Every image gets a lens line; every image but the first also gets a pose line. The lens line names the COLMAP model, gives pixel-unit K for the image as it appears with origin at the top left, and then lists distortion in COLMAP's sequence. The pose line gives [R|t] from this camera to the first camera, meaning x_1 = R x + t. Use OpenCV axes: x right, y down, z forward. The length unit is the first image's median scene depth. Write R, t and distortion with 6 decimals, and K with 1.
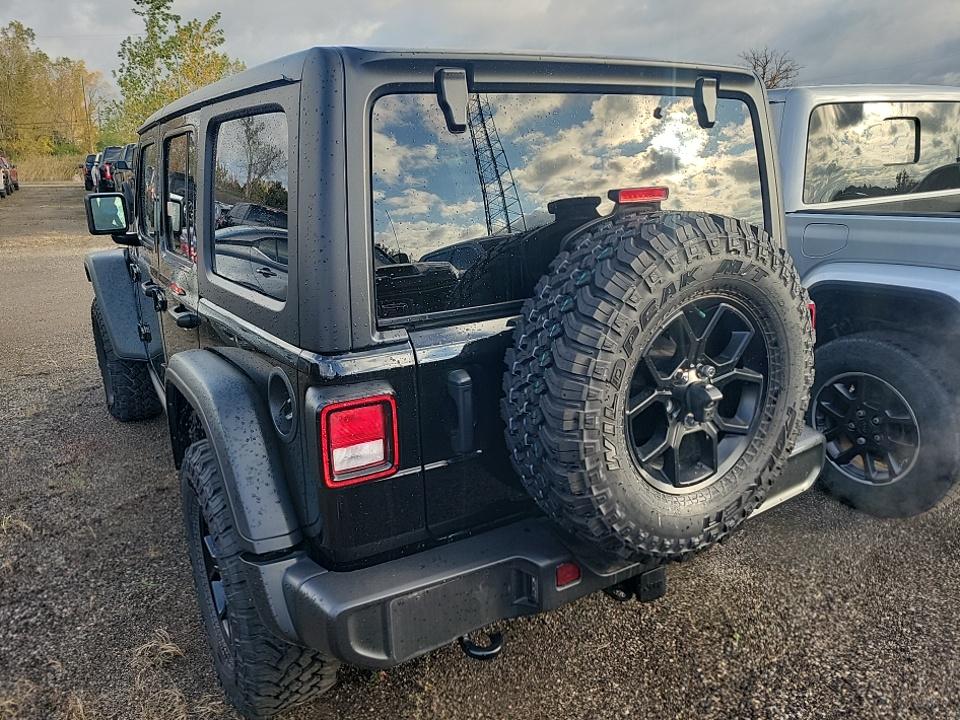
lens RADIAL K [[712.4, 0, 508.3], [0, 712.4, 347.6], [0, 0, 1]] dist [0.044222, -0.043782]
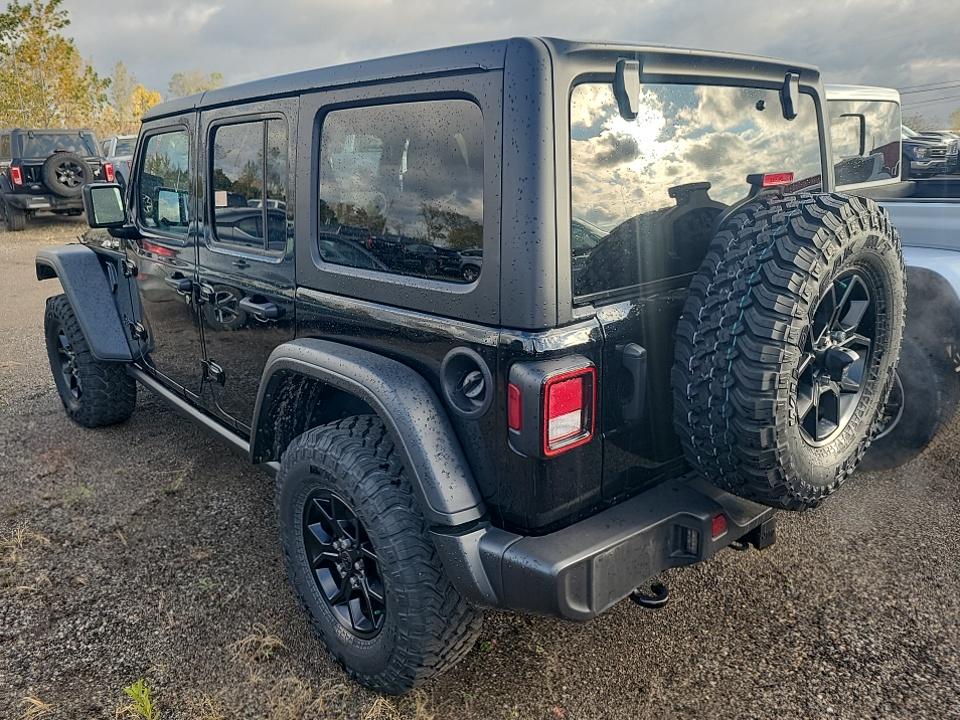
lens RADIAL K [[720.8, 0, 480.0], [0, 720.8, 360.0], [0, 0, 1]] dist [0.046369, -0.050766]
pose [[0.988229, -0.042726, 0.146892, -0.445061], [0.038854, 0.998820, 0.029135, 0.015479], [-0.147964, -0.023085, 0.988723, -0.043460]]
